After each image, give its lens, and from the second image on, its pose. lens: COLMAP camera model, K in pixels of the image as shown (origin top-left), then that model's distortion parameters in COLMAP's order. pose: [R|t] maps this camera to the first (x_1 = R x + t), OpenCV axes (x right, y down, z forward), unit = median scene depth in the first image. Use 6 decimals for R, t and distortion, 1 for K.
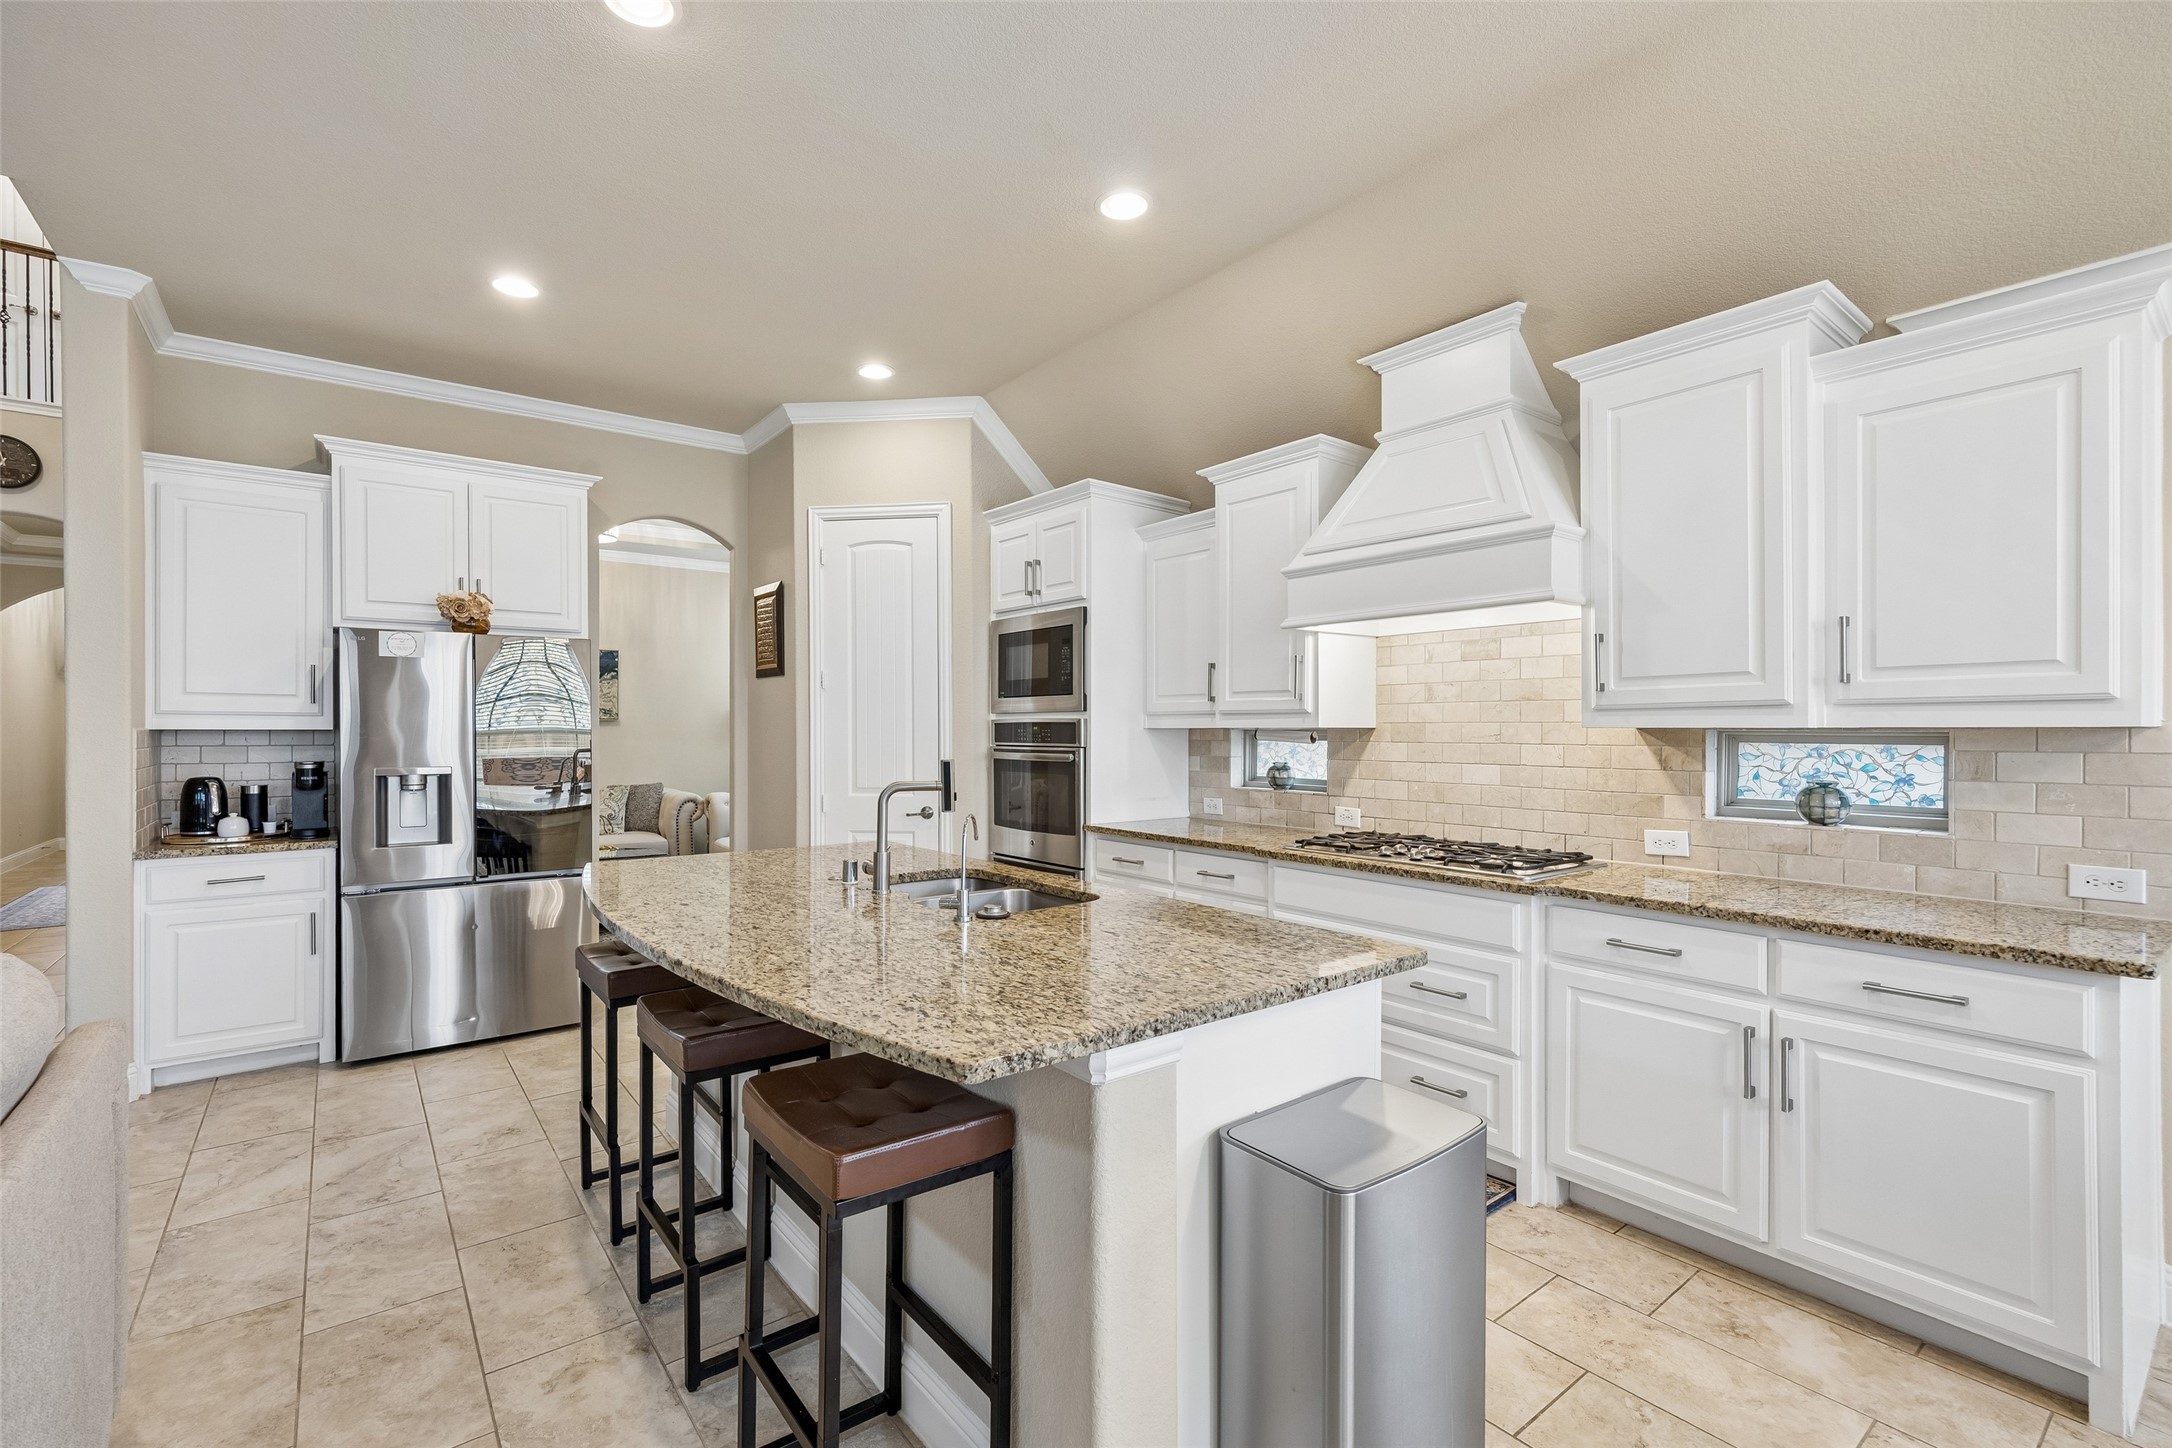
lens RADIAL K [[959.1, 0, 1076.2], [0, 959.1, 732.0], [0, 0, 1]] dist [0.008960, 0.000123]
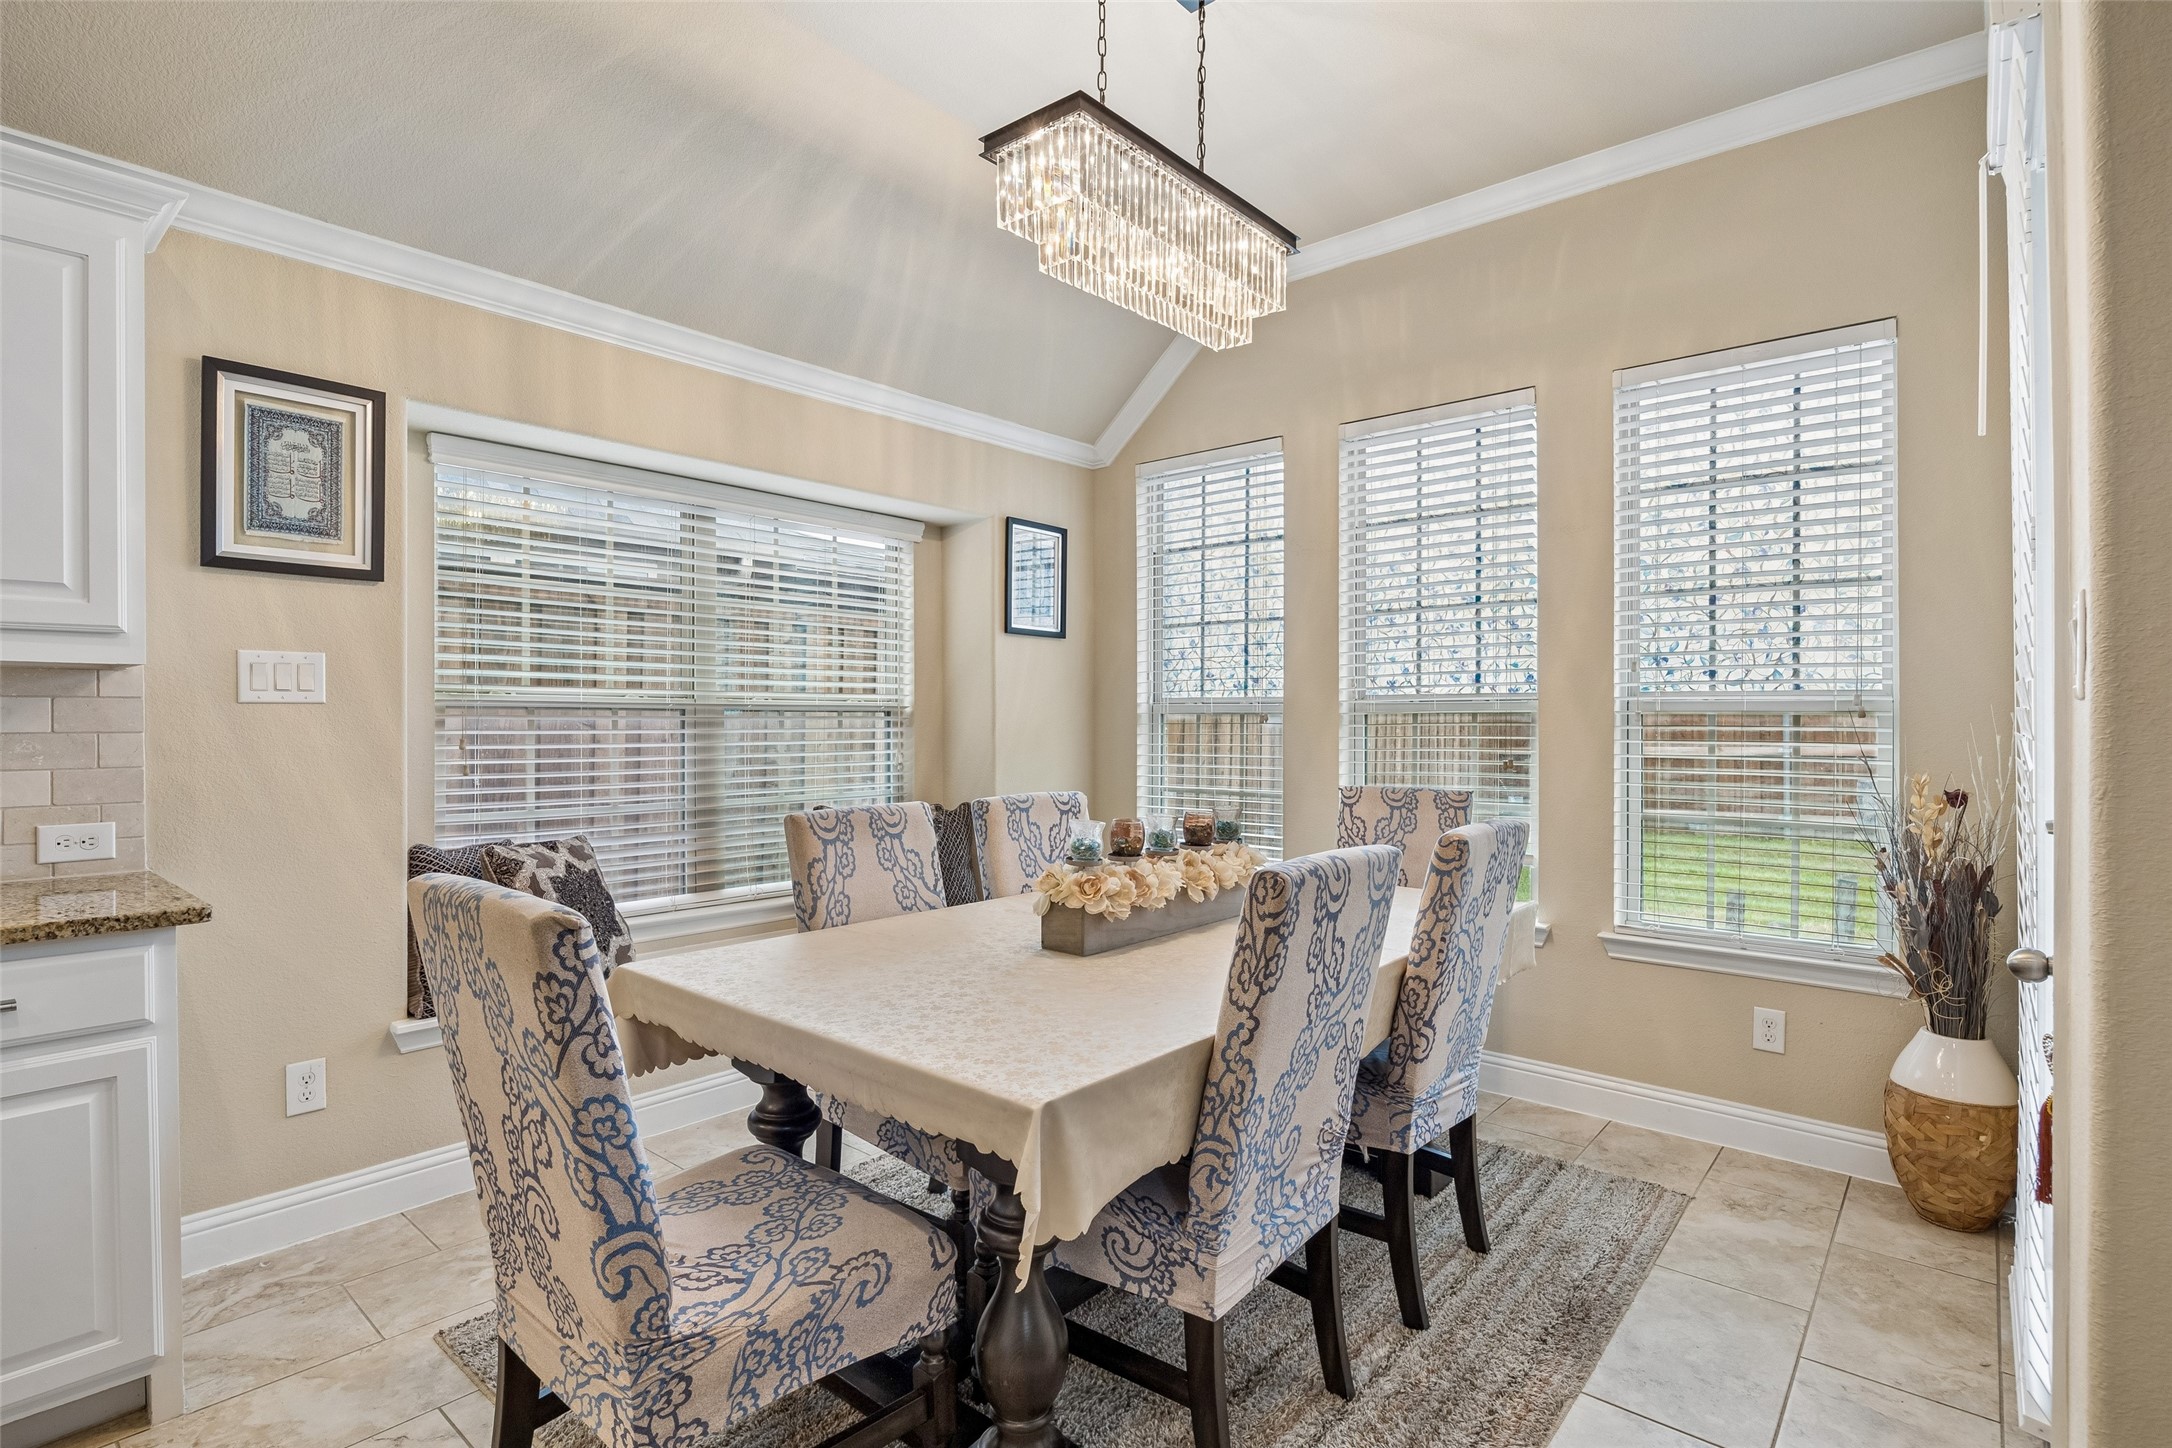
lens RADIAL K [[1052.3, 0, 1087.5], [0, 1052.3, 721.3], [0, 0, 1]] dist [-0.019455, -0.000182]
pose [[-0.220221, -0.001185, 0.975449, -0.034940], [0.003473, 0.999992, 0.001999, 0.022131], [-0.975444, 0.003828, -0.220215, 0.145273]]
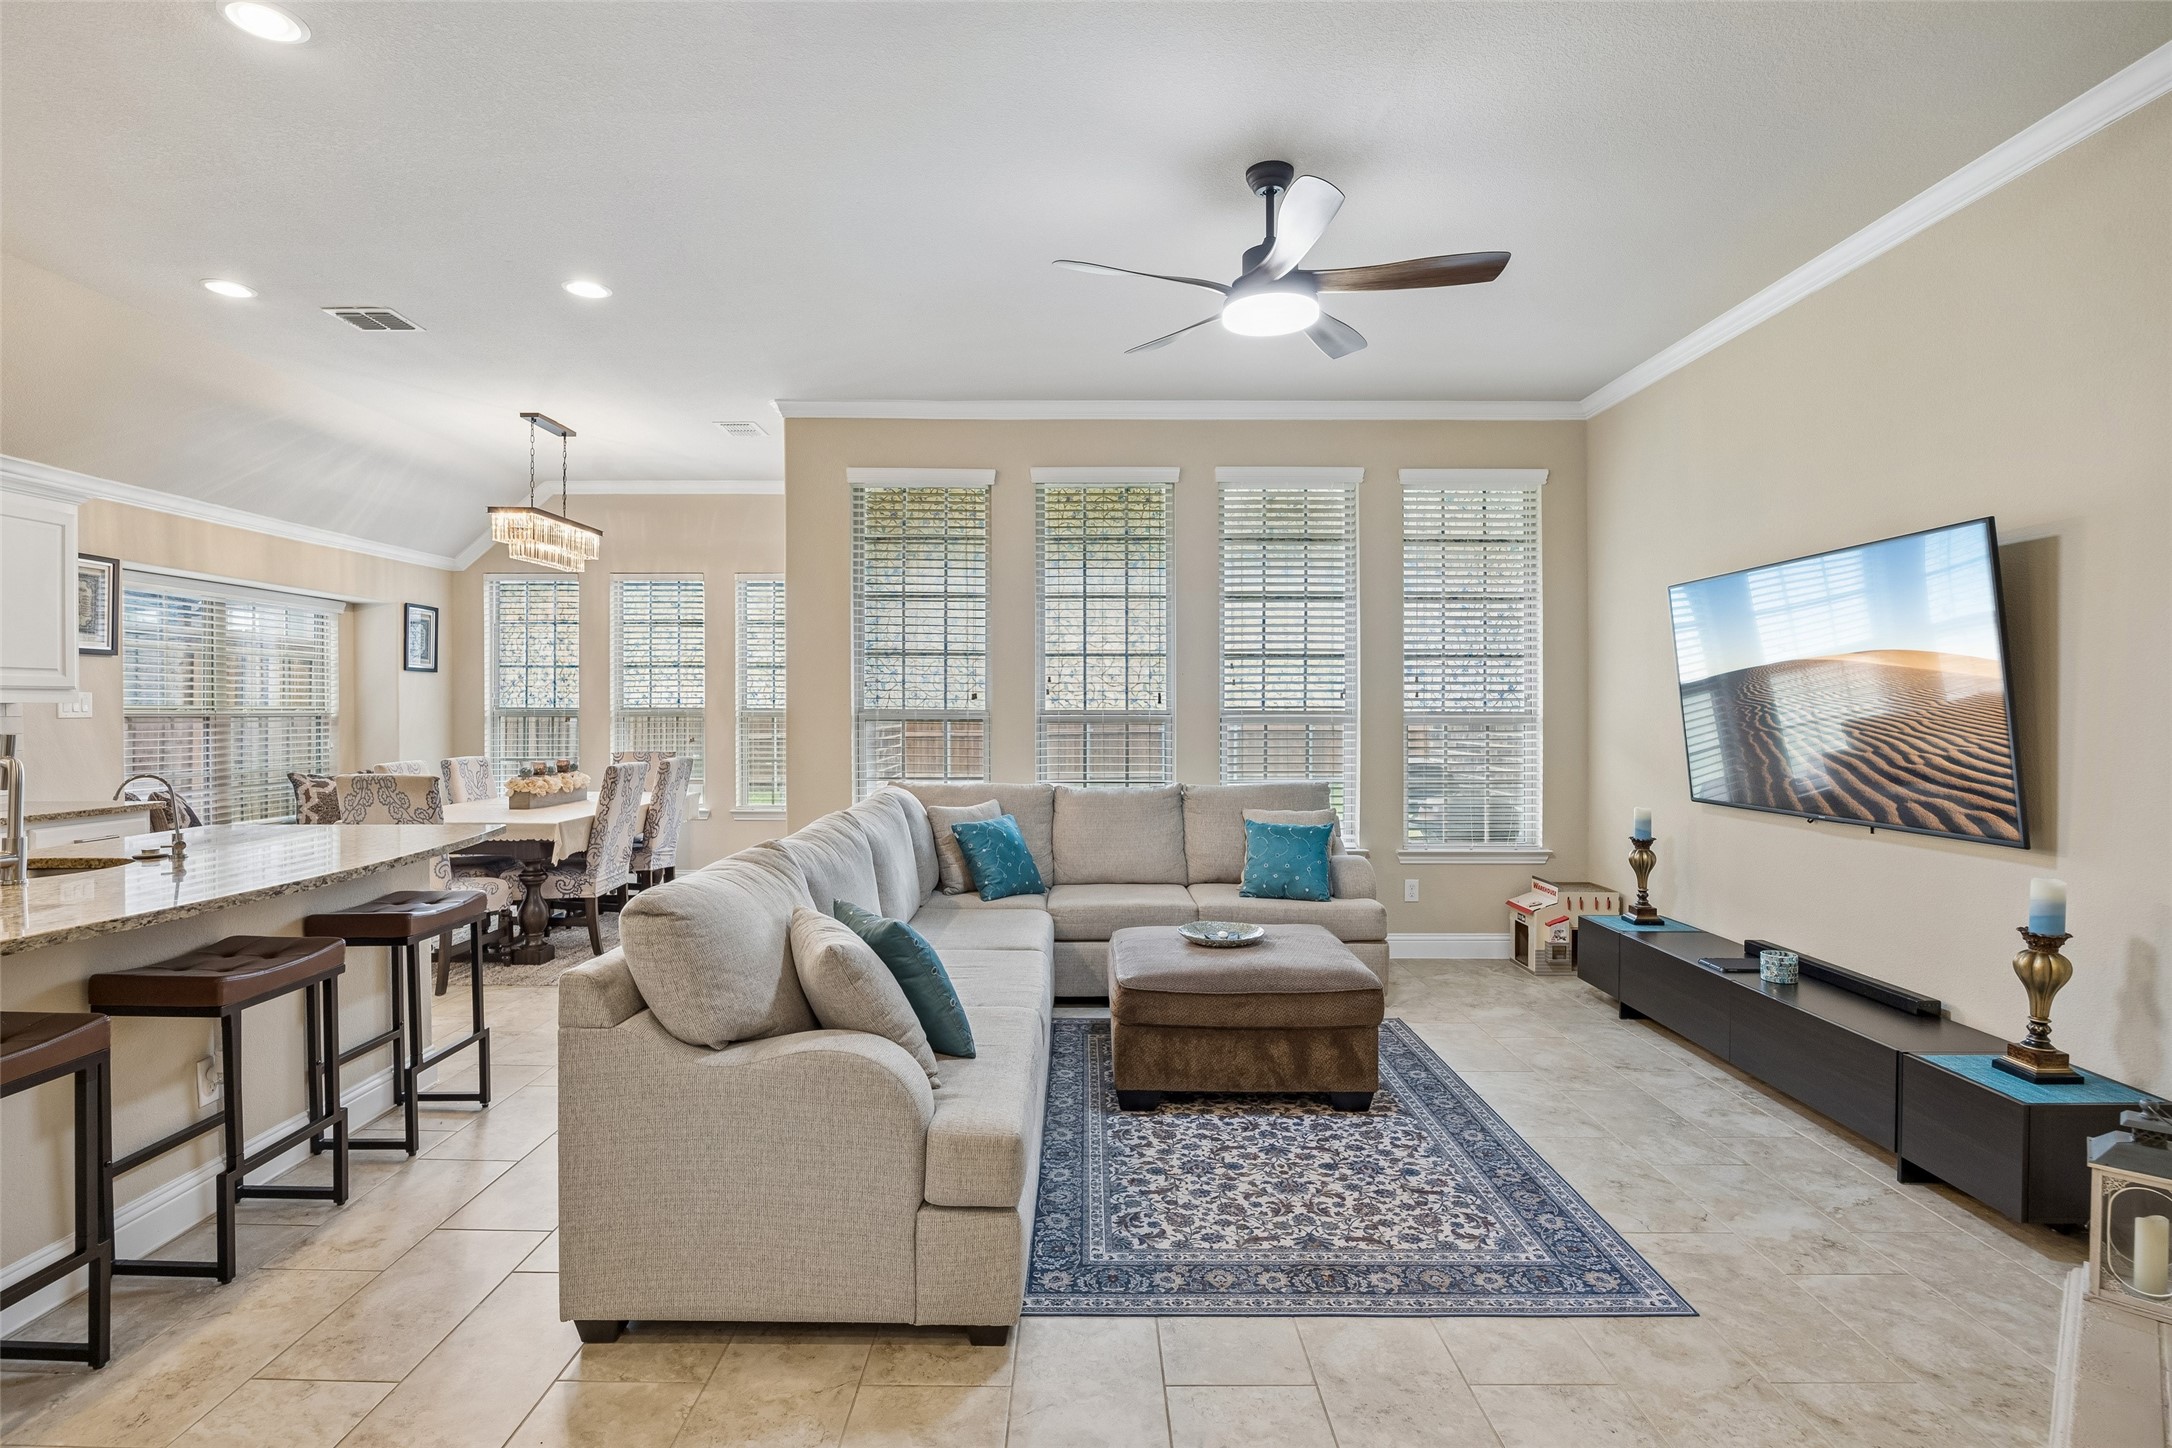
lens RADIAL K [[1052.3, 0, 1073.5], [0, 1052.3, 720.1], [0, 0, 1]] dist [-0.019455, -0.000182]
pose [[-0.795458, -0.006742, 0.605971, -0.954921], [0.002344, 0.999896, 0.014202, -0.000375], [-0.606004, 0.012718, -0.795360, 0.701289]]
